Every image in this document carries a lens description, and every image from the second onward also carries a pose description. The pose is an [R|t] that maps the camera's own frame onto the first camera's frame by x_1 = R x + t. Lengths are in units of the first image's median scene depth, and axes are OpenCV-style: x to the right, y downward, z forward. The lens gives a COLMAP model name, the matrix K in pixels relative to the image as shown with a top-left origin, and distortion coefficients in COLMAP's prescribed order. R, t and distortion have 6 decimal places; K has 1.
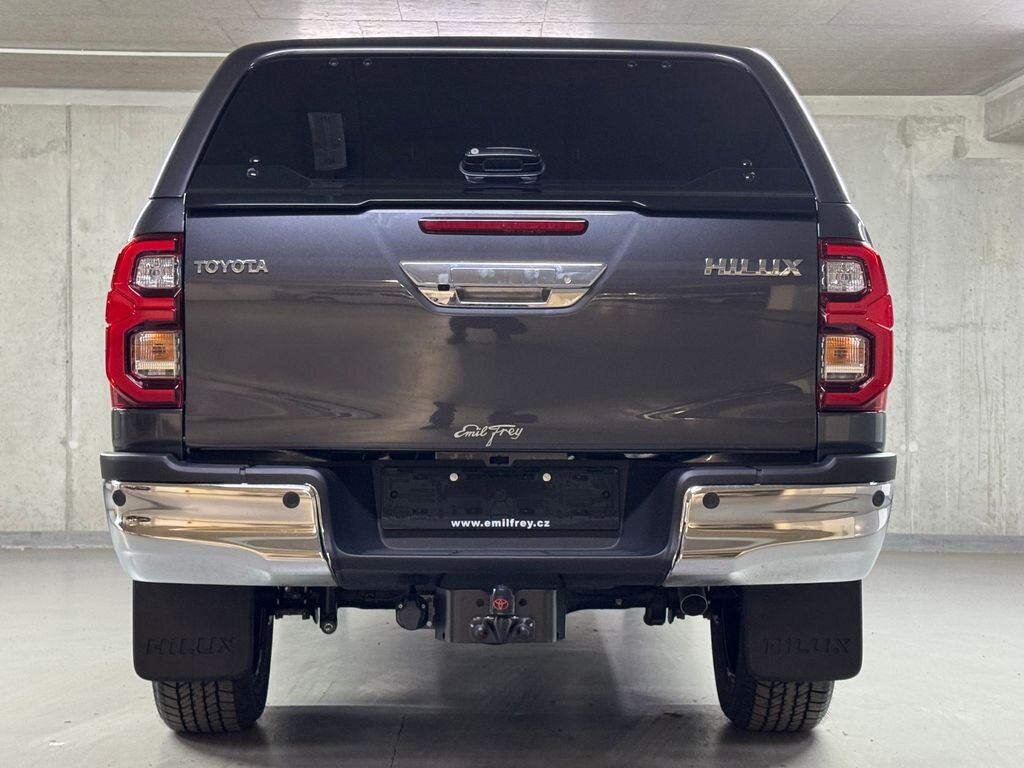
lens RADIAL K [[1973.0, 0, 510.5], [0, 1973.0, 349.9], [0, 0, 1]] dist [0.160184, 0.000000]
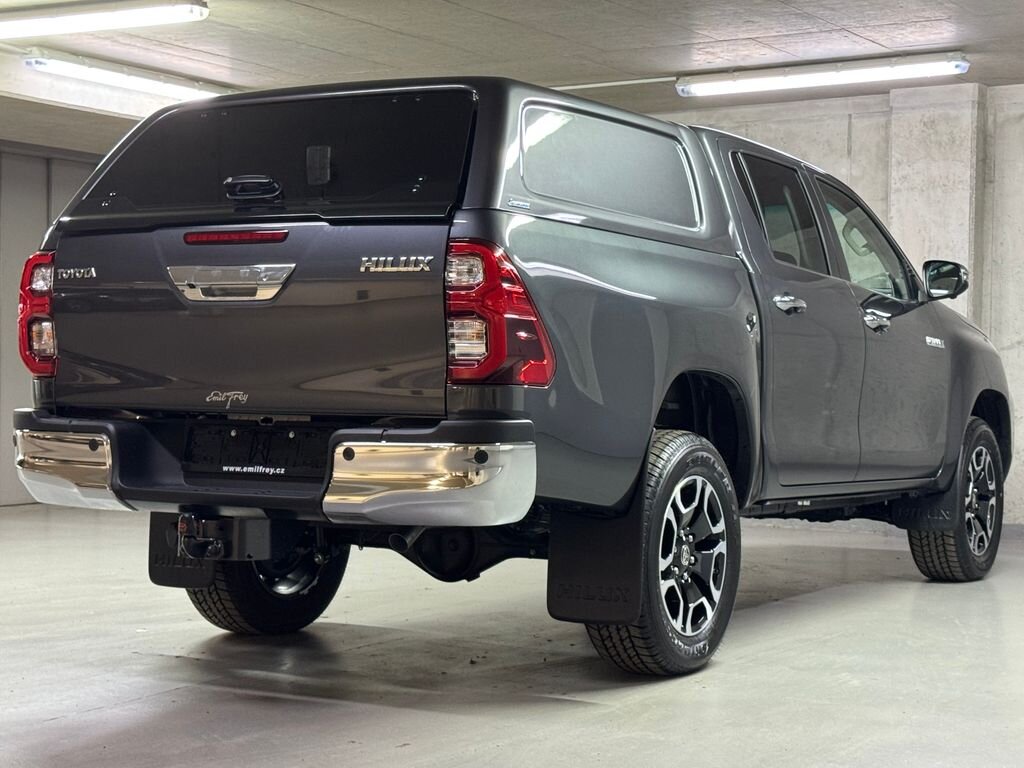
lens RADIAL K [[1973.0, 0, 521.1], [0, 1973.0, 394.2], [0, 0, 1]] dist [0.160184, 0.000000]
pose [[0.824057, 0.012043, -0.566379, 0.868219], [0.000873, 0.999746, 0.022528, 0.010338], [0.566506, -0.019059, 0.823837, 0.041490]]
